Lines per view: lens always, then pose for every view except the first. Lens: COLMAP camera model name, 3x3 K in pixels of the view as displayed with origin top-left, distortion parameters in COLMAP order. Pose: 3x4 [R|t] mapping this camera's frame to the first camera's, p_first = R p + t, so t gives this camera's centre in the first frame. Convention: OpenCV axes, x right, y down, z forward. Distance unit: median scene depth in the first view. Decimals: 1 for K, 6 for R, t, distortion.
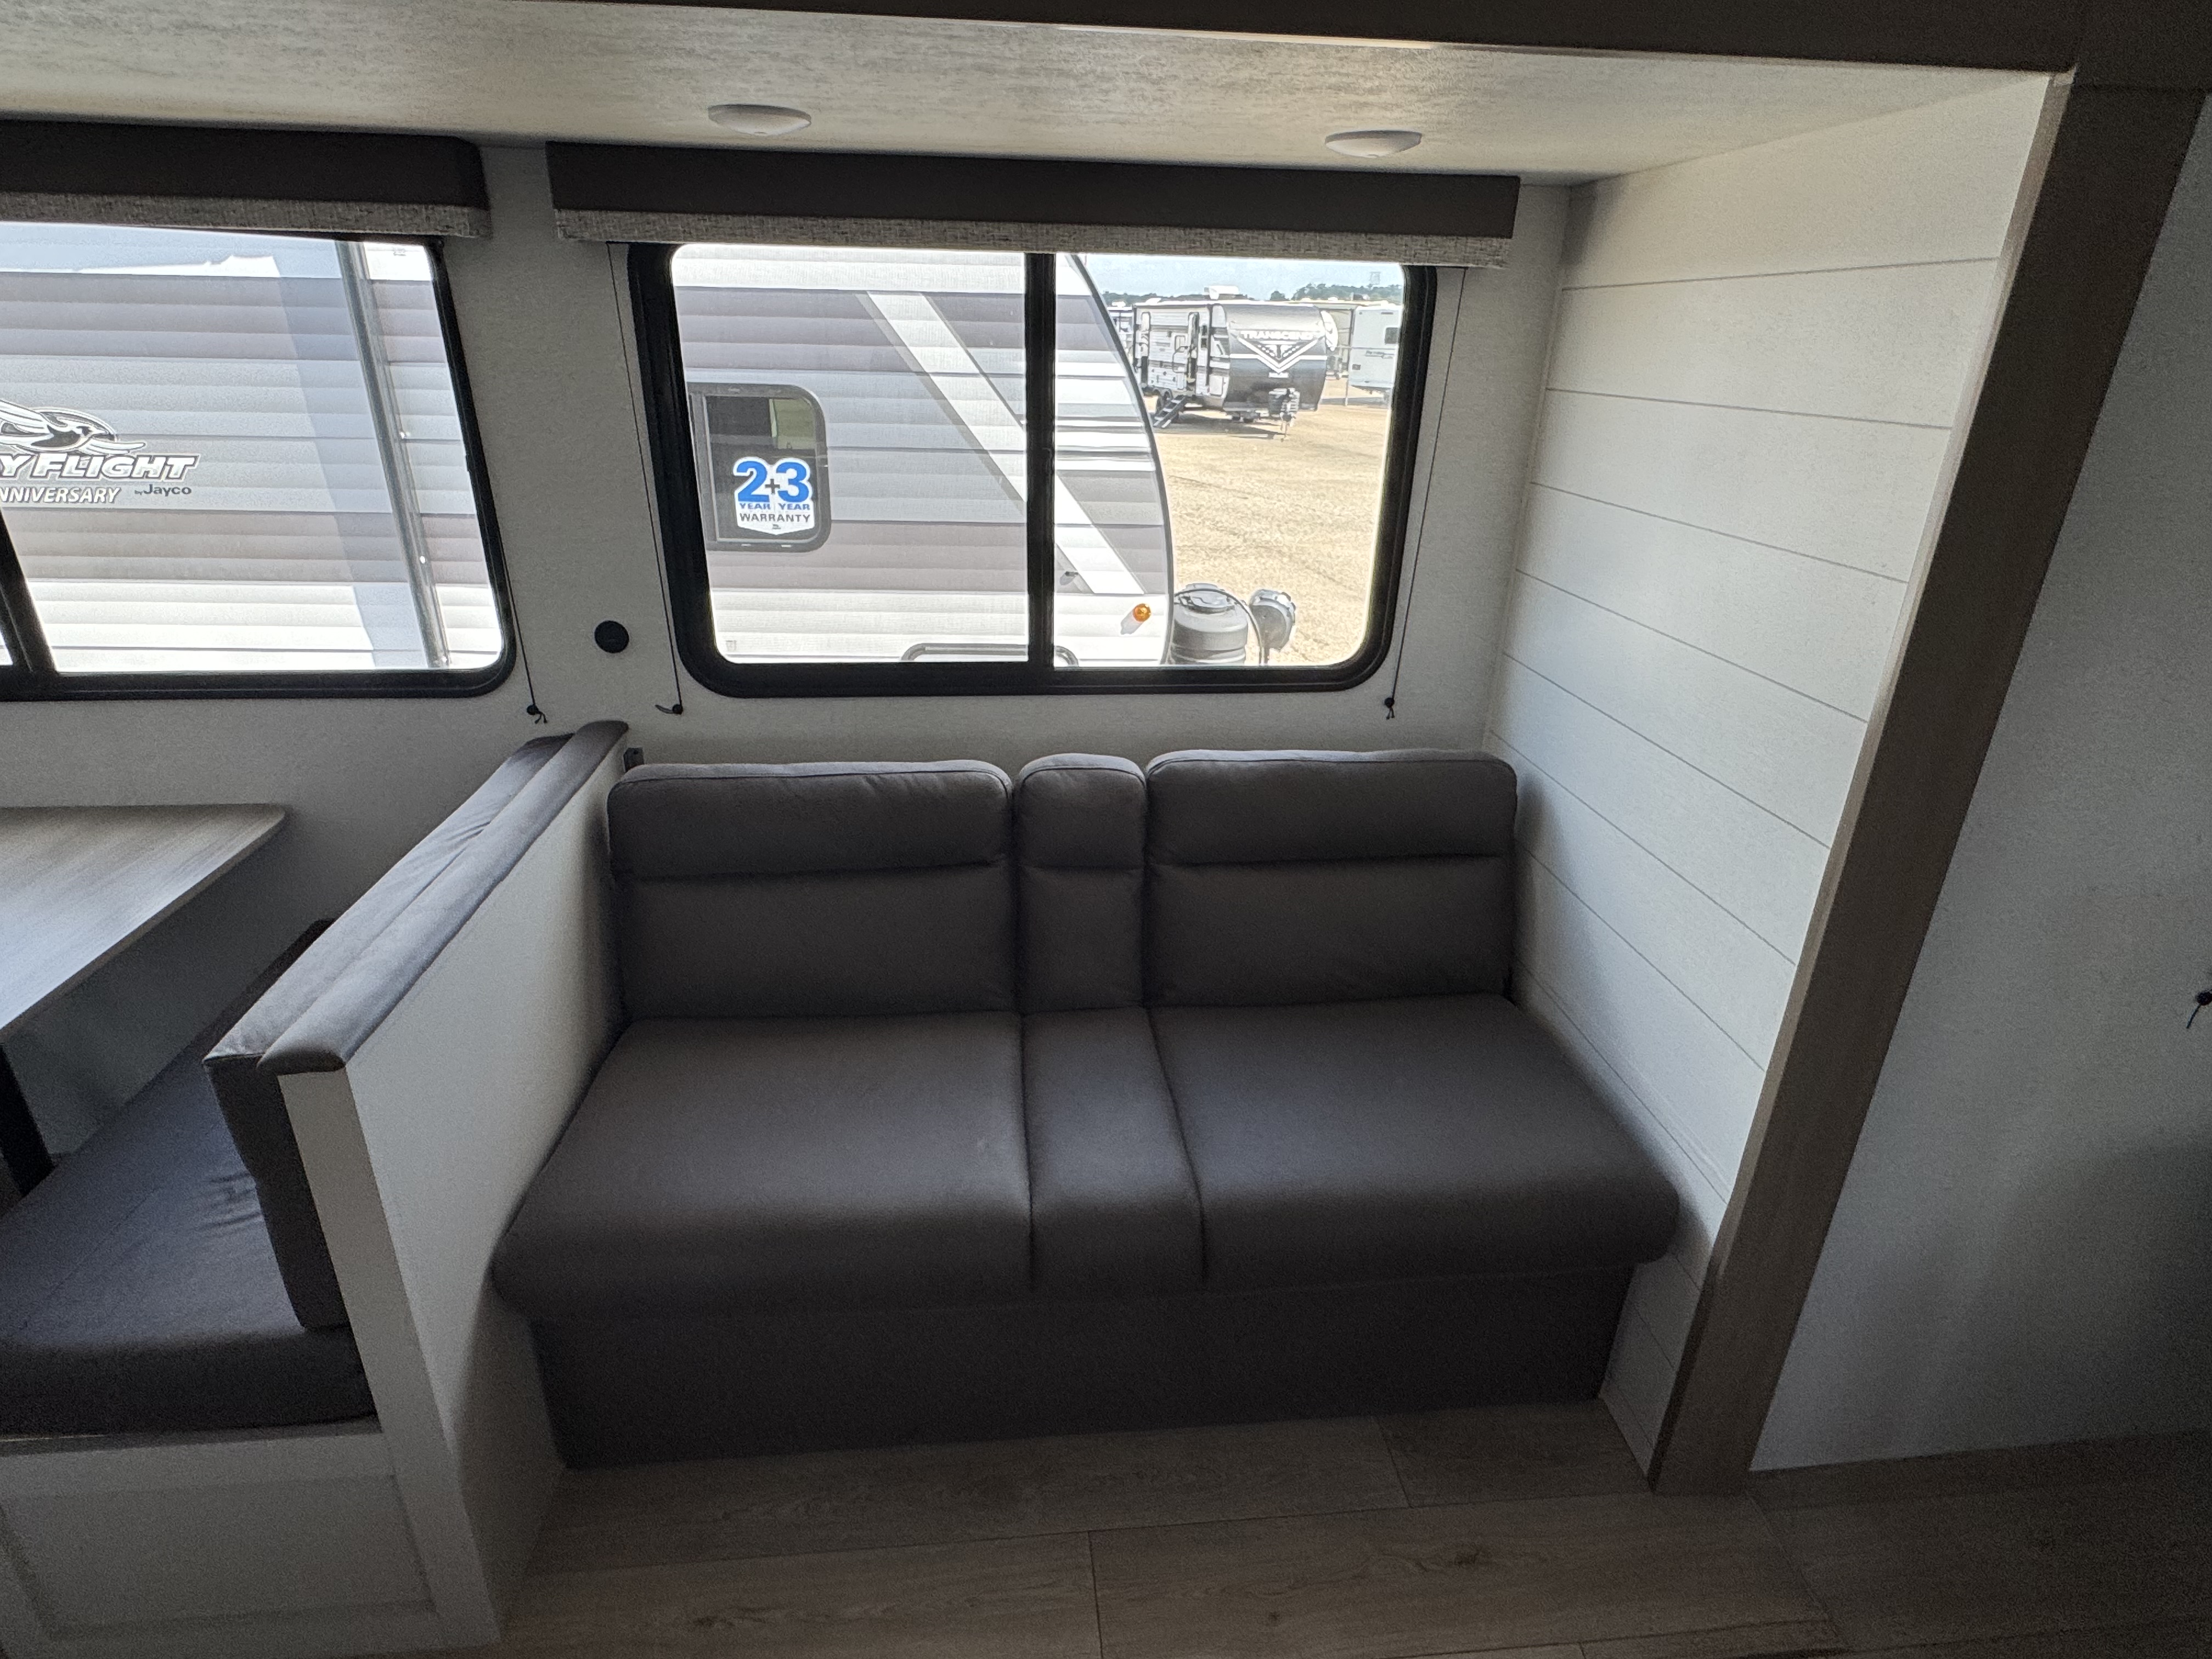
lens RADIAL K [[1189.0, 0, 1105.4], [0, 1189.0, 811.0], [0, 0, 1]] dist [-0.006230, 0.001849]
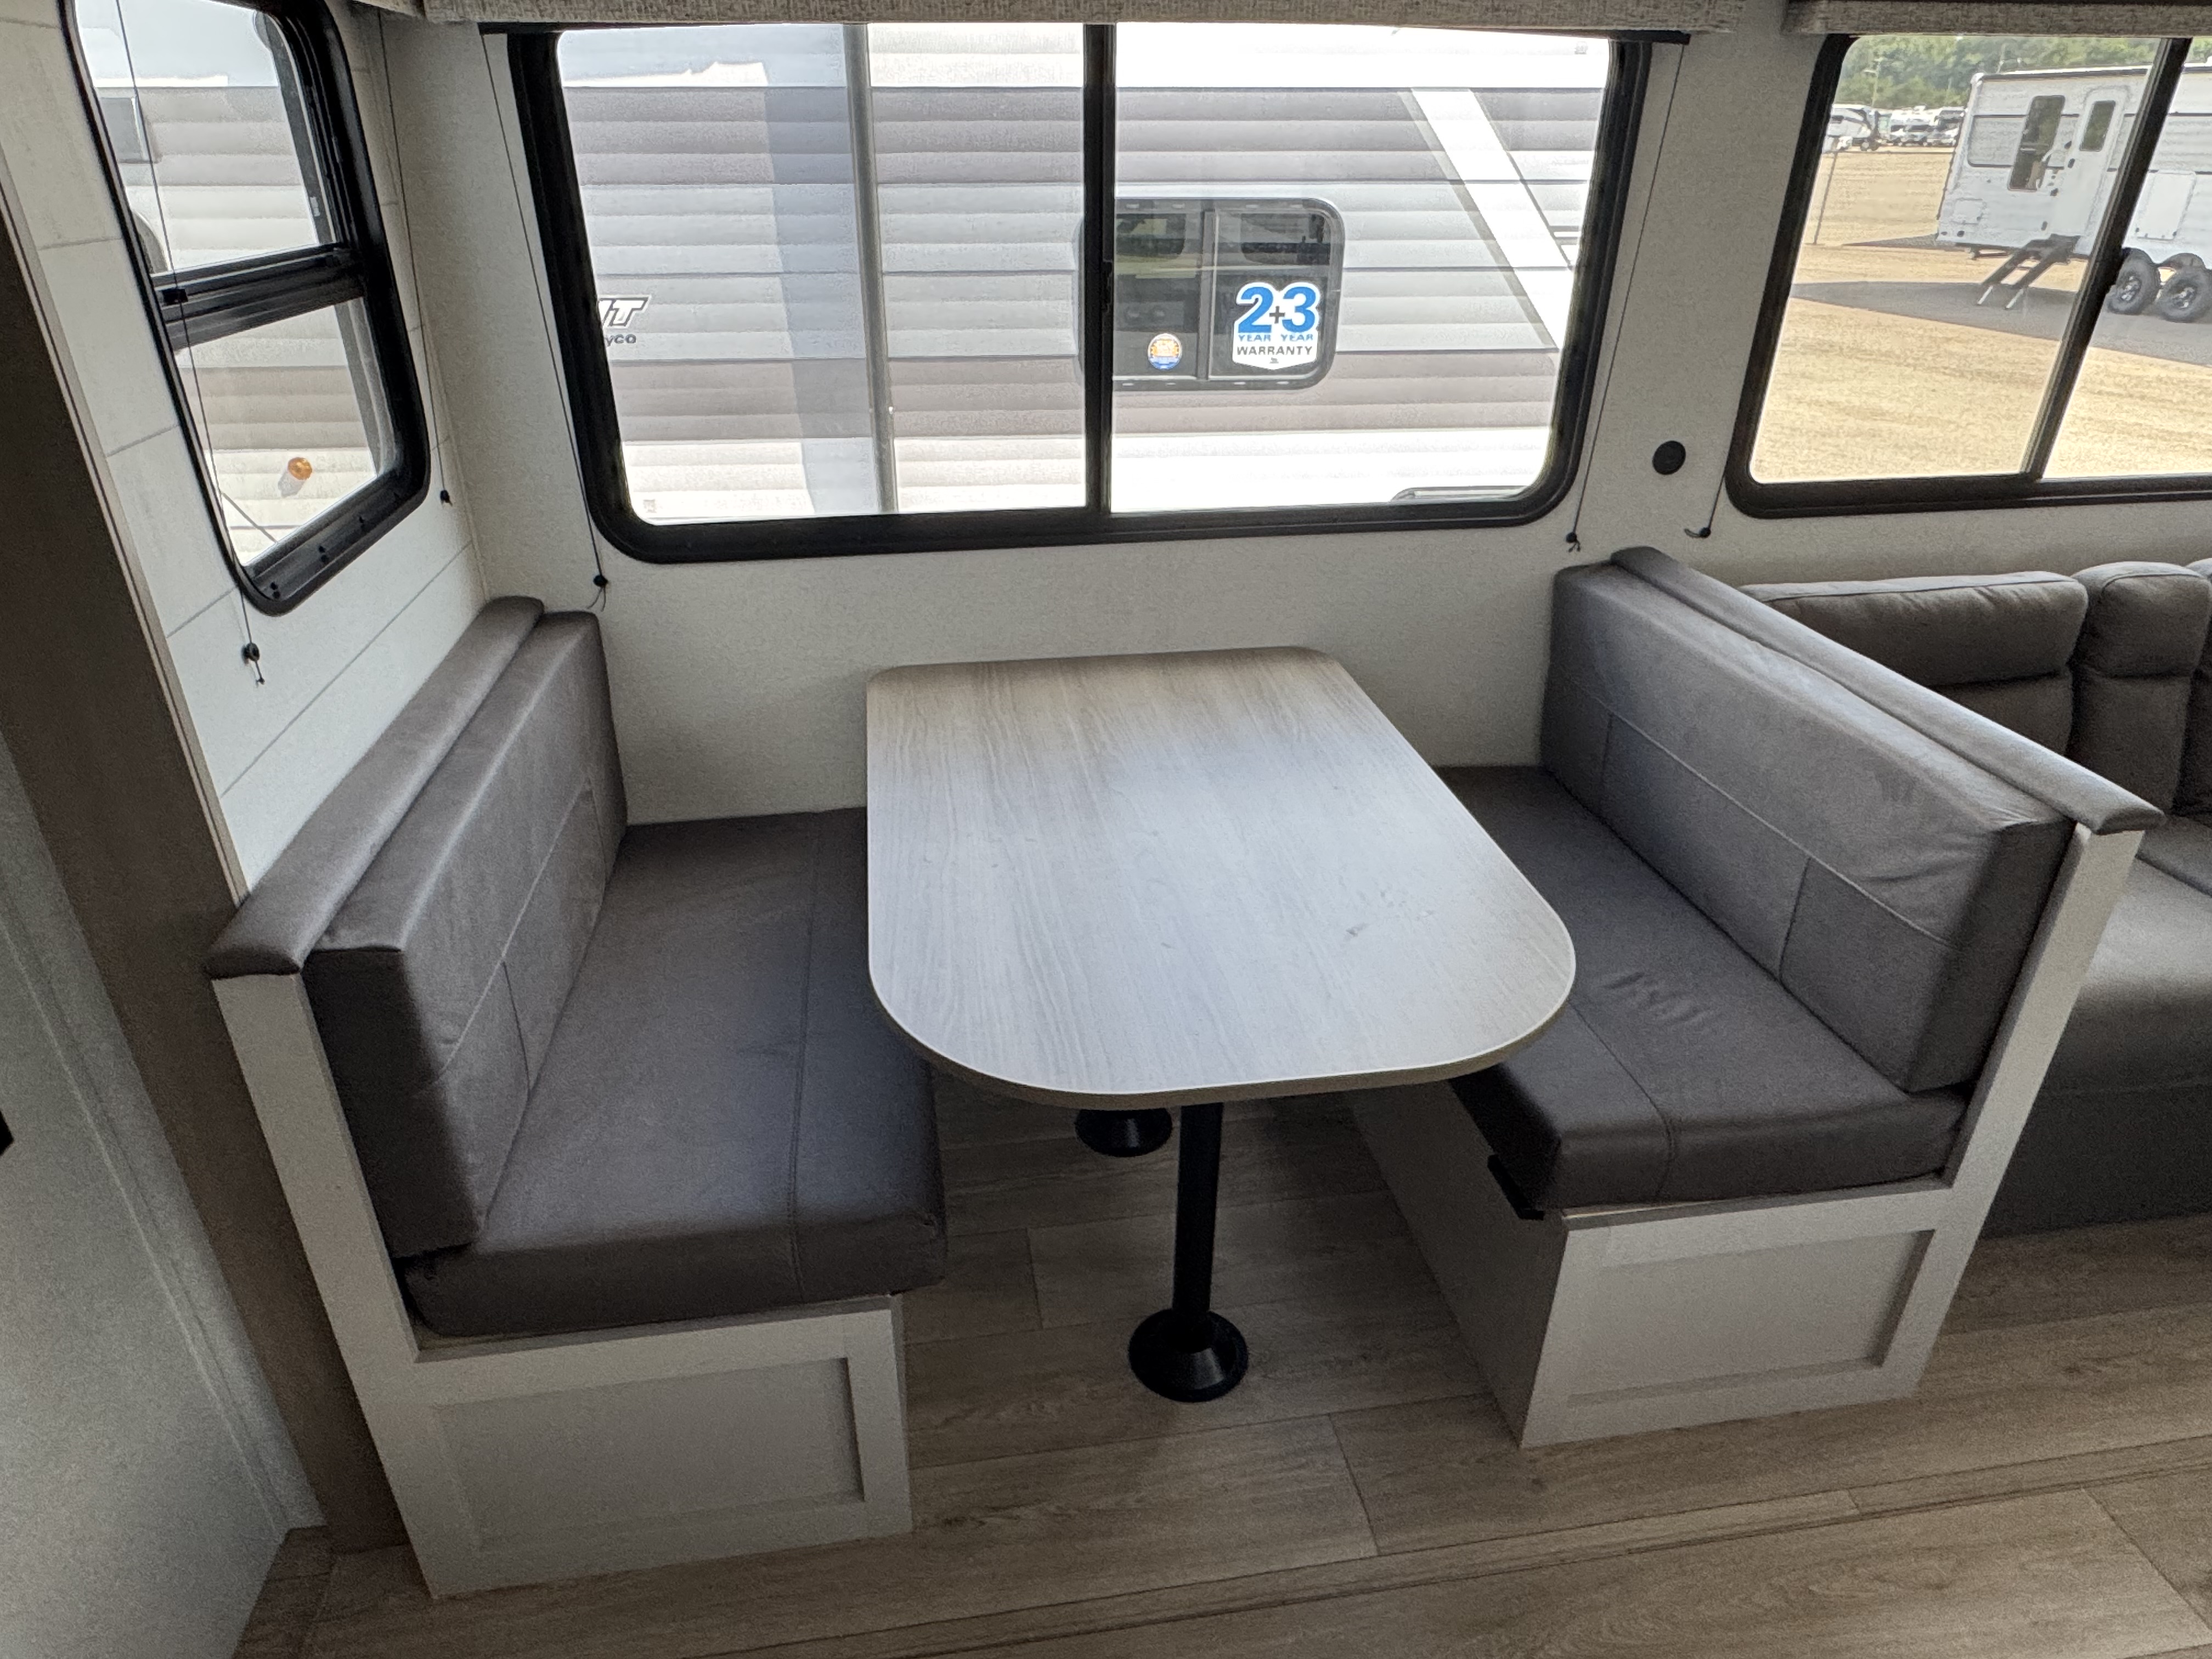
lens RADIAL K [[1317.3, 0, 1106.2], [0, 1317.3, 846.1], [0, 0, 1]] dist [0.003823, 0.002044]
pose [[0.998732, -0.041525, 0.028454, -0.461568], [0.038043, 0.992804, 0.113545, 0.015500], [-0.032964, -0.112318, 0.993125, -0.061209]]
